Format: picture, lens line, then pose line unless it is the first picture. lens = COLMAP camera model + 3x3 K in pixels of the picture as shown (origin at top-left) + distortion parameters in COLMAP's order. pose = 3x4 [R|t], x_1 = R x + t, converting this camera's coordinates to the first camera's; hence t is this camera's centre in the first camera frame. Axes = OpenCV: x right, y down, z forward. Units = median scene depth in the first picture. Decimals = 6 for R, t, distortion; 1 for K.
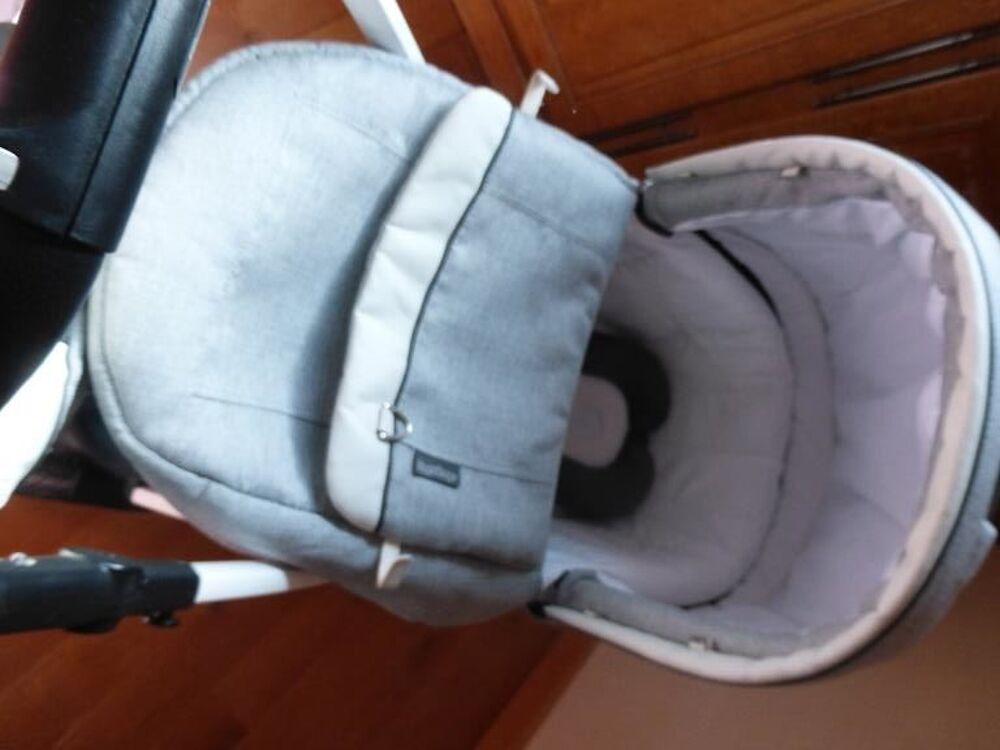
lens RADIAL K [[738.8, 0, 500.0], [0, 738.8, 375.0], [0, 0, 1]] dist [-0.022642, 0.008266]
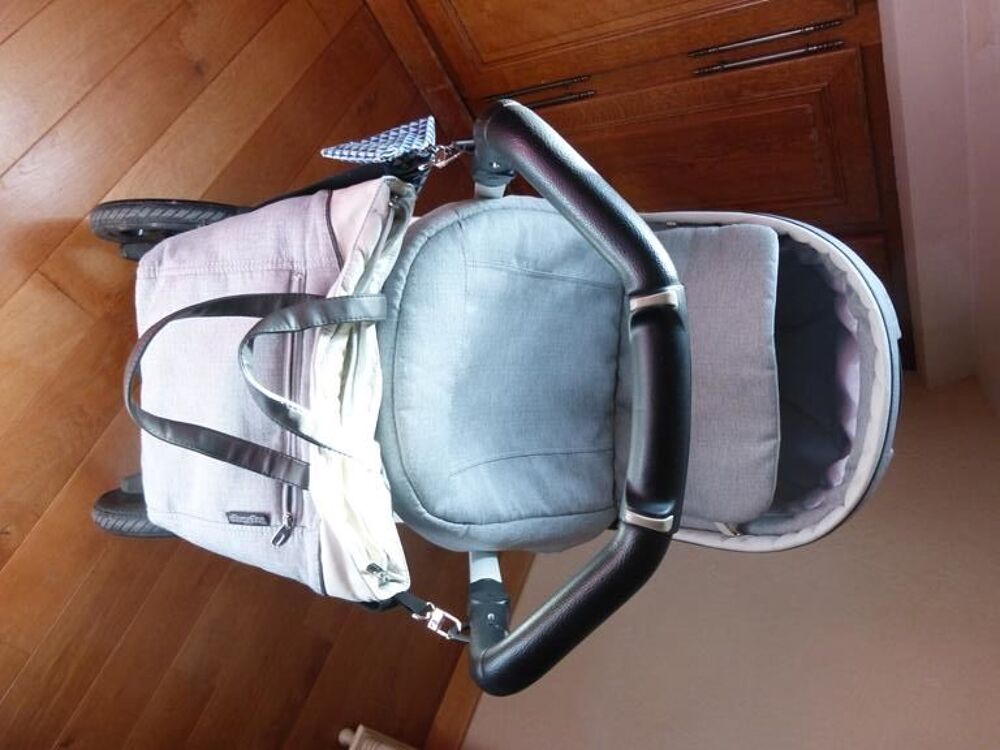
lens RADIAL K [[738.8, 0, 500.0], [0, 738.8, 375.0], [0, 0, 1]] dist [-0.022642, 0.008266]
pose [[0.955027, -0.207322, 0.211994, -0.328108], [0.155460, 0.958888, 0.237413, -0.290550], [-0.252499, -0.193780, 0.947994, -0.253745]]
